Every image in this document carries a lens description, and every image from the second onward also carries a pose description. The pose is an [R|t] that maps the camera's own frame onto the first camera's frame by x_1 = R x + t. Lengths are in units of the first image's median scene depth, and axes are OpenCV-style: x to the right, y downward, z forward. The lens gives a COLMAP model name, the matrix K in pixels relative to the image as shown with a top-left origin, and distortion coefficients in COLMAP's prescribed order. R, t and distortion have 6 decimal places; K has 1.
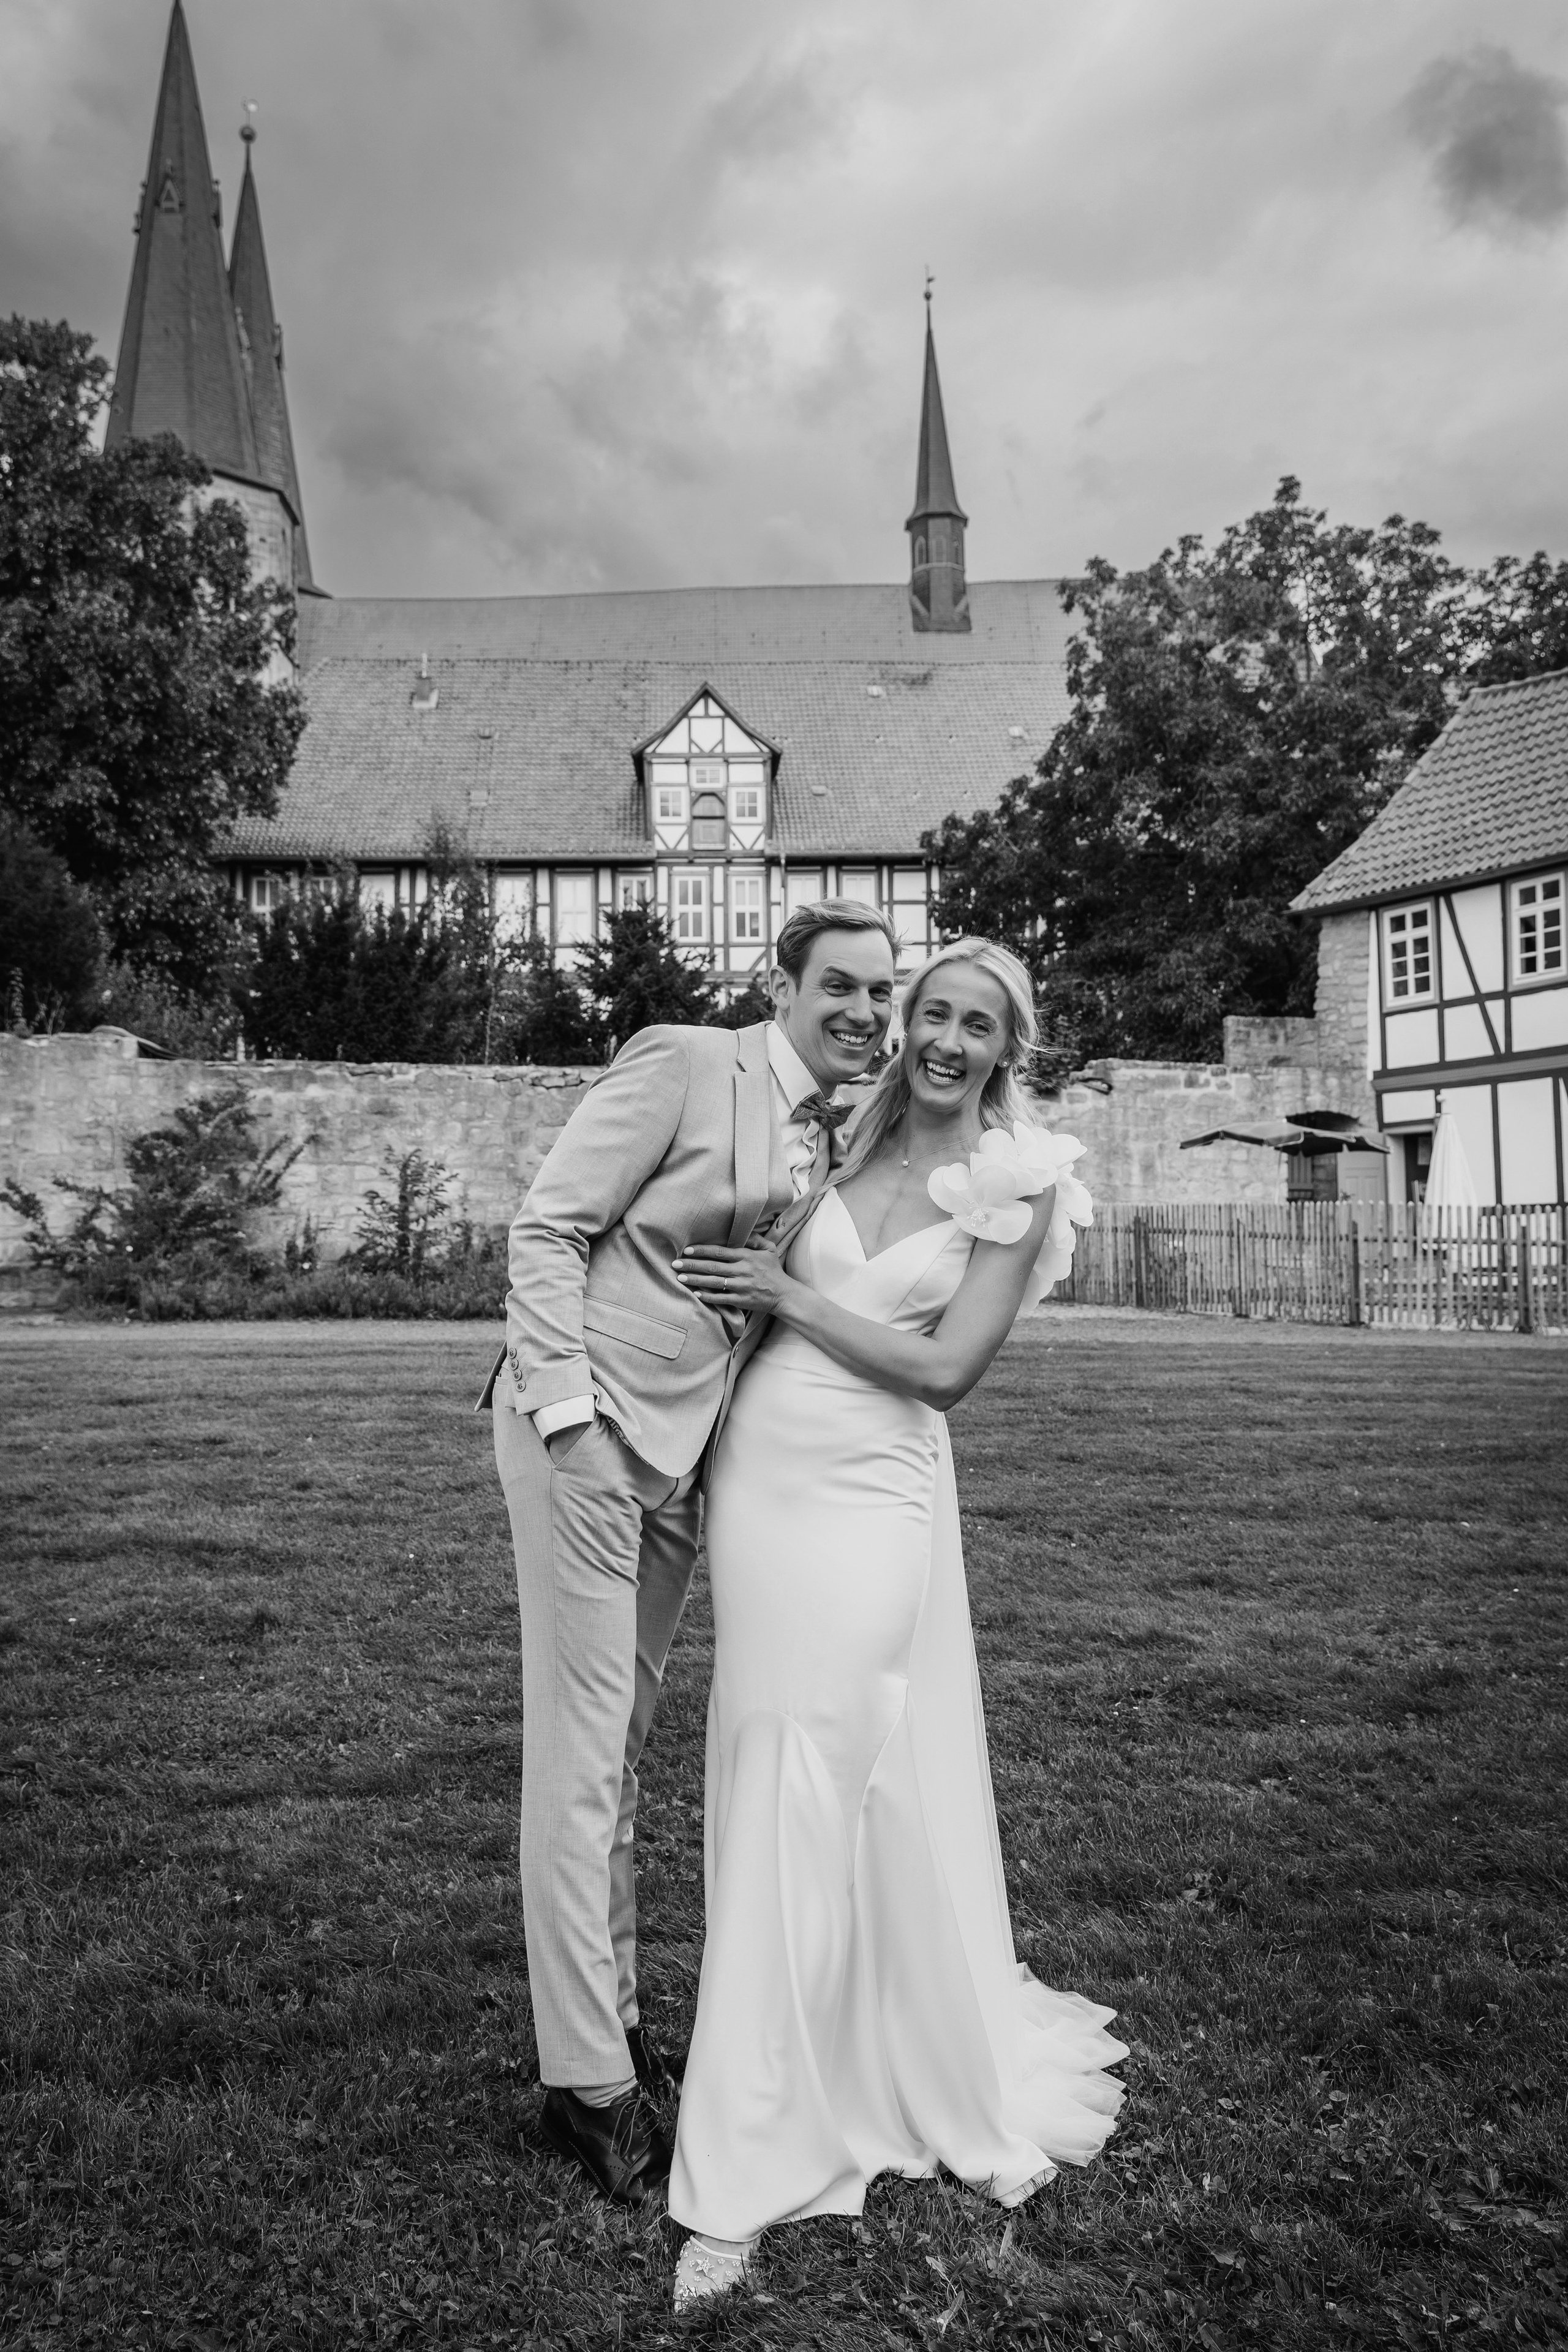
lens RADIAL K [[2045.8, 0, 784.0], [0, 2045.8, 1176.0], [0, 0, 1]] dist [0.004838, 0.008937]
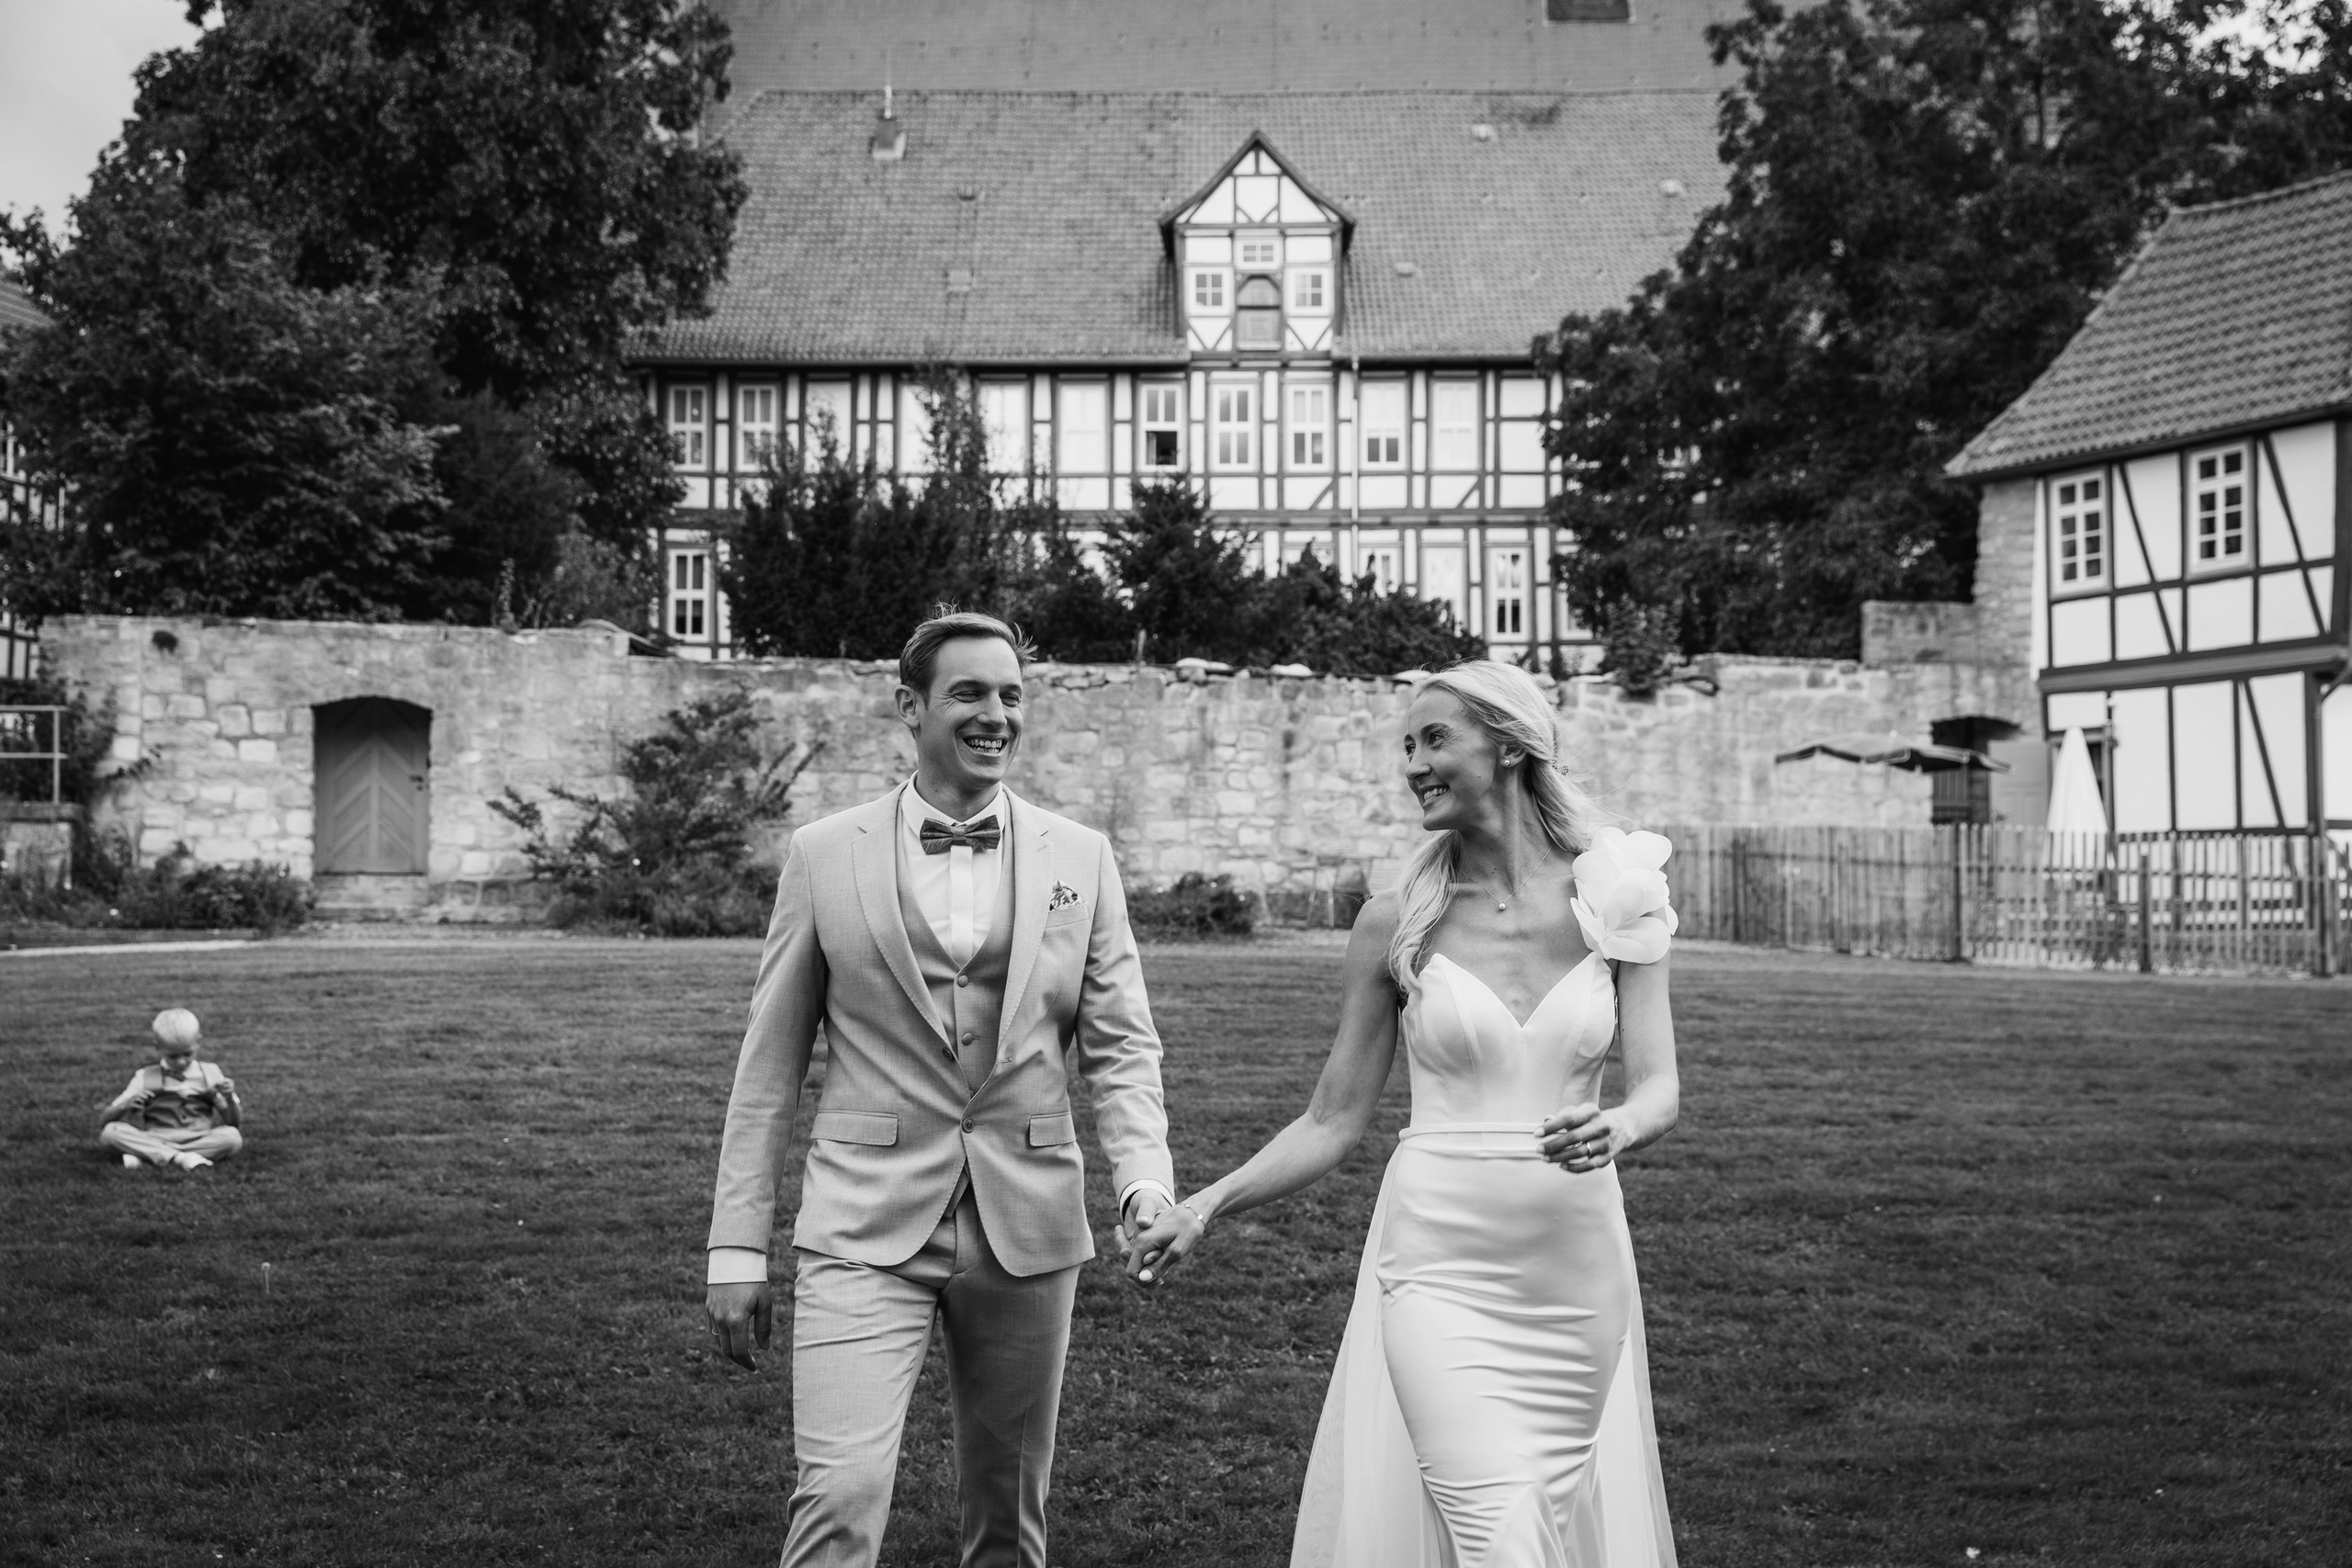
lens RADIAL K [[3006.3, 0, 1176.0], [0, 3006.3, 784.0], [0, 0, 1]] dist [0.005370, 0.012807]
pose [[0.997852, 0.009696, -0.064780, 0.014344], [-0.009333, 0.999939, 0.005904, -0.007785], [0.064834, -0.005286, 0.997882, -0.259998]]
